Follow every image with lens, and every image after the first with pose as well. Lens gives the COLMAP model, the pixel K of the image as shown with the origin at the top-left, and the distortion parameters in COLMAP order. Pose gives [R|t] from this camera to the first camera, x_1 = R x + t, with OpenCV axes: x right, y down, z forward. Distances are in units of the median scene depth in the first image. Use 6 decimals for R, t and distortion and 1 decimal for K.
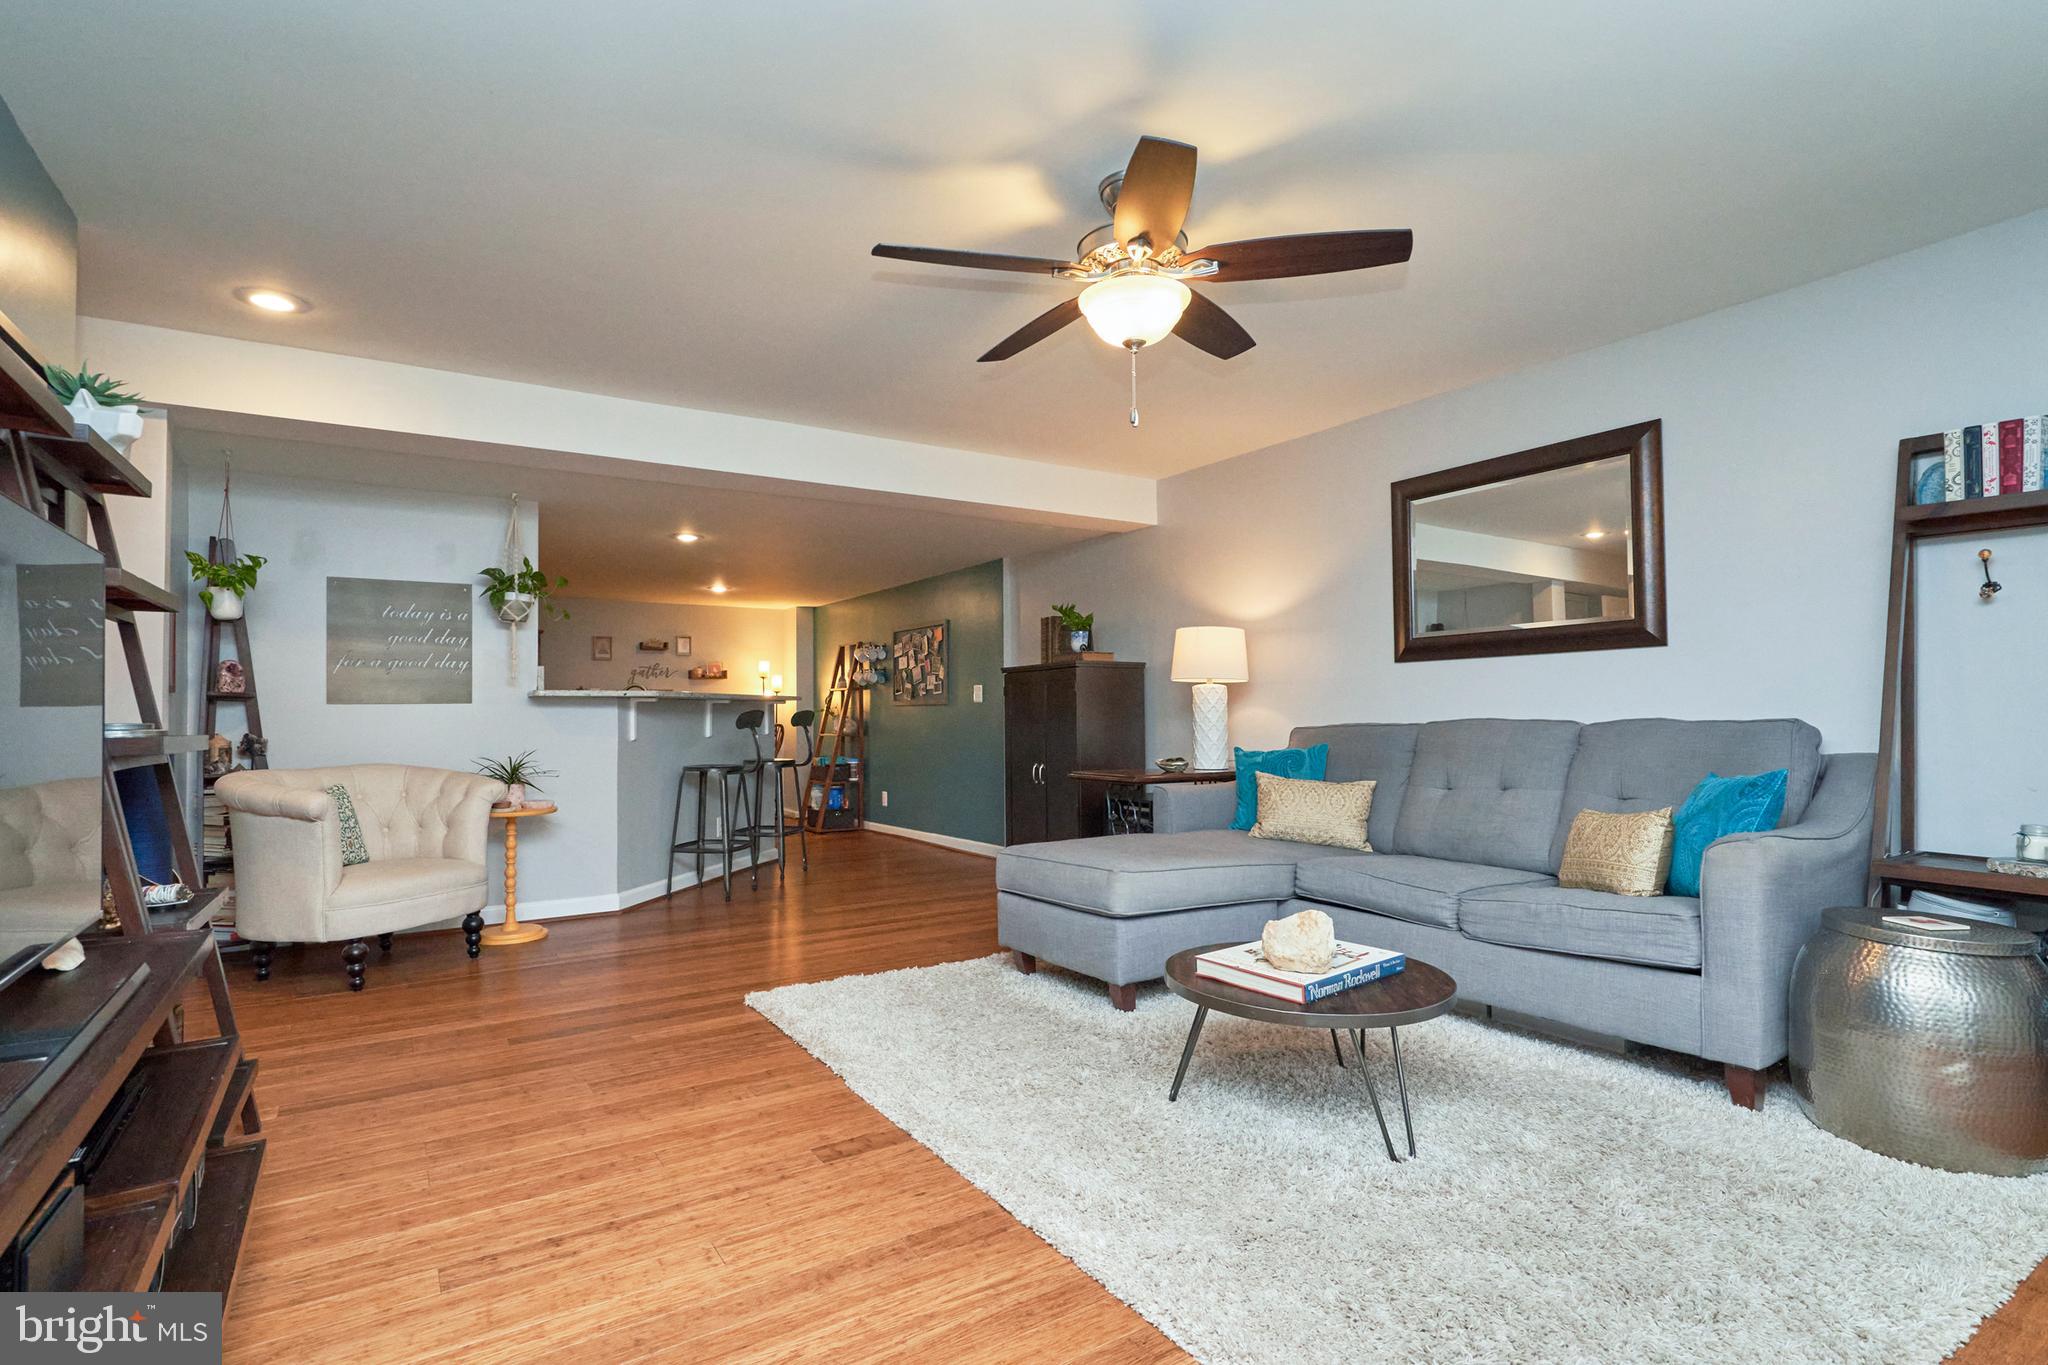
lens RADIAL K [[990.5, 0, 1019.5], [0, 990.5, 708.2], [0, 0, 1]] dist [-0.002140, -0.000271]
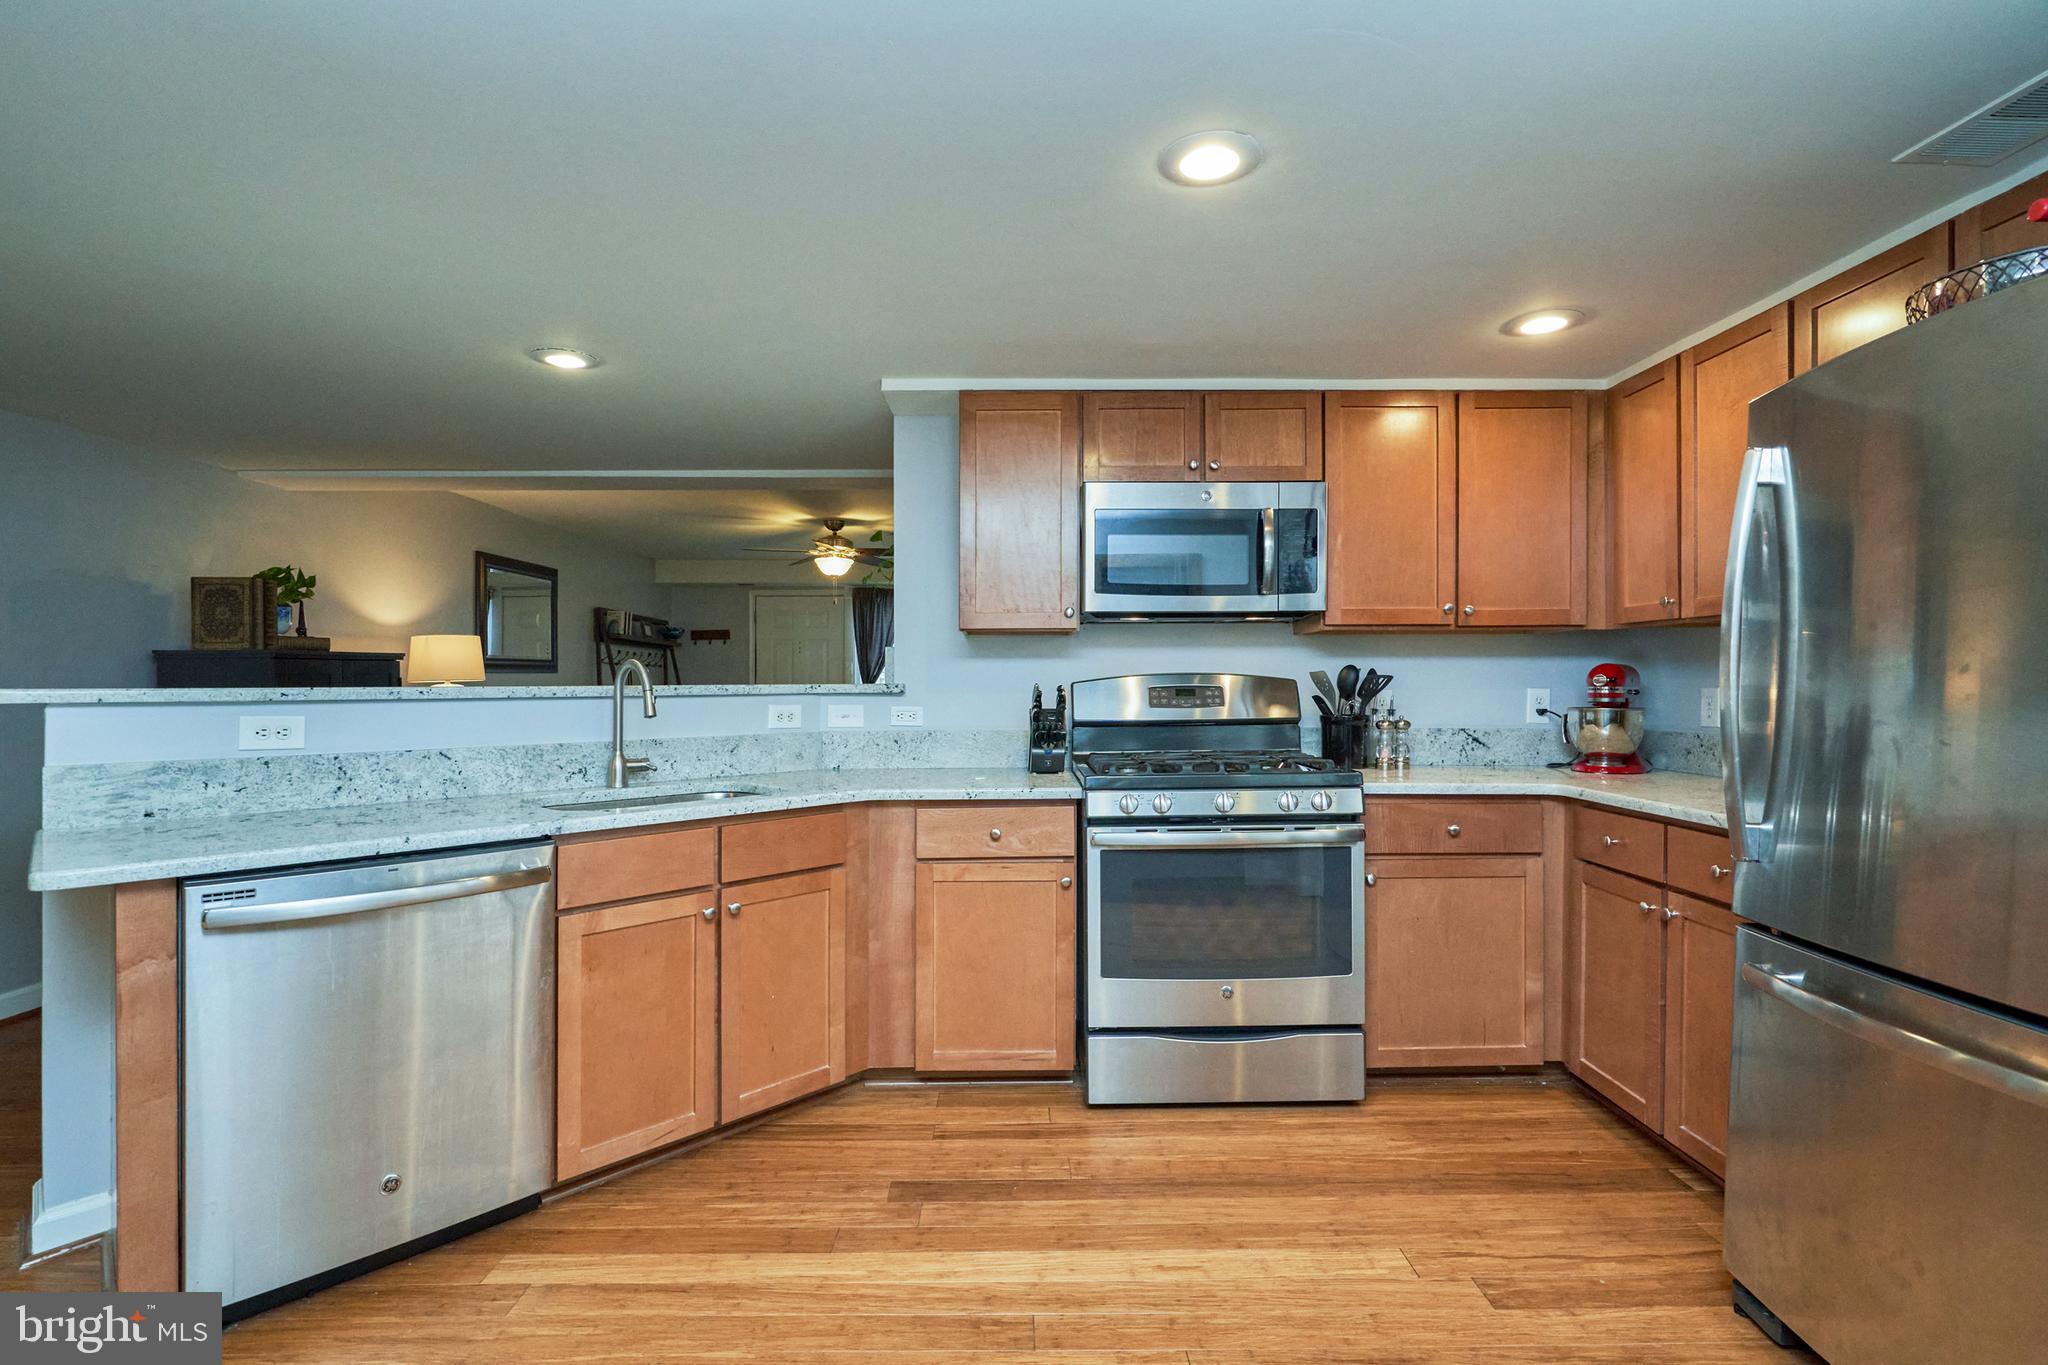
lens RADIAL K [[954.1, 0, 1022.2], [0, 954.1, 694.0], [0, 0, 1]] dist [-0.002816, 0.003104]
pose [[-0.839840, 0.001369, 0.542832, -1.073325], [0.004119, 0.999984, 0.003852, -0.015714], [-0.542818, 0.005471, -0.839832, 1.746290]]
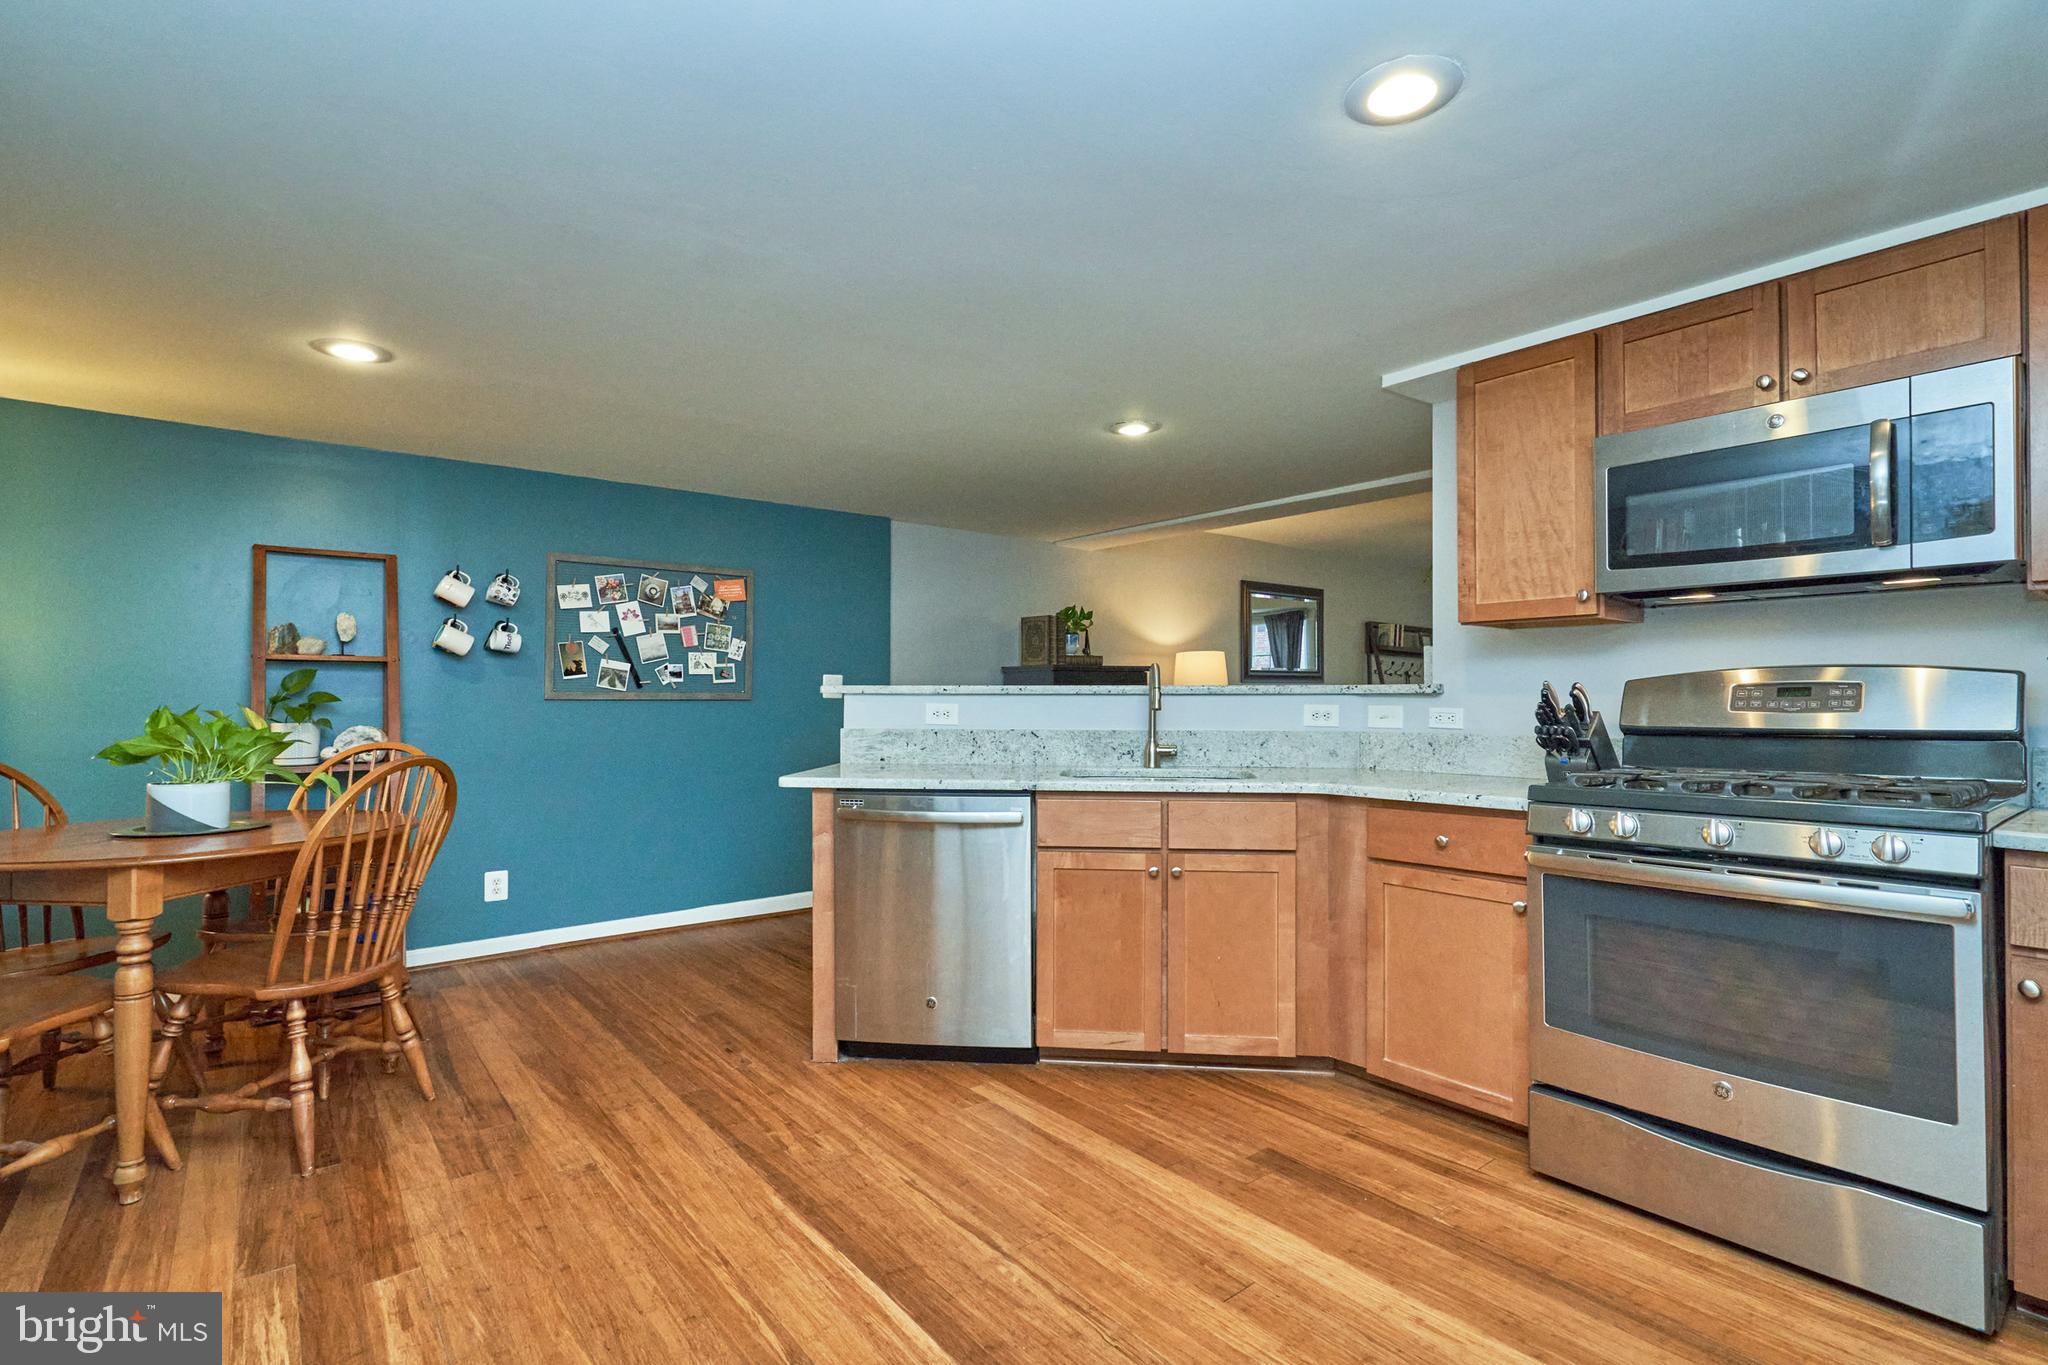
lens RADIAL K [[954.1, 0, 1016.9], [0, 954.1, 702.8], [0, 0, 1]] dist [-0.002816, 0.003104]
pose [[-0.094906, 0.001021, 0.995486, -1.263076], [-0.007452, 0.999971, -0.001736, -0.003527], [-0.995458, -0.007584, -0.094896, 1.552069]]
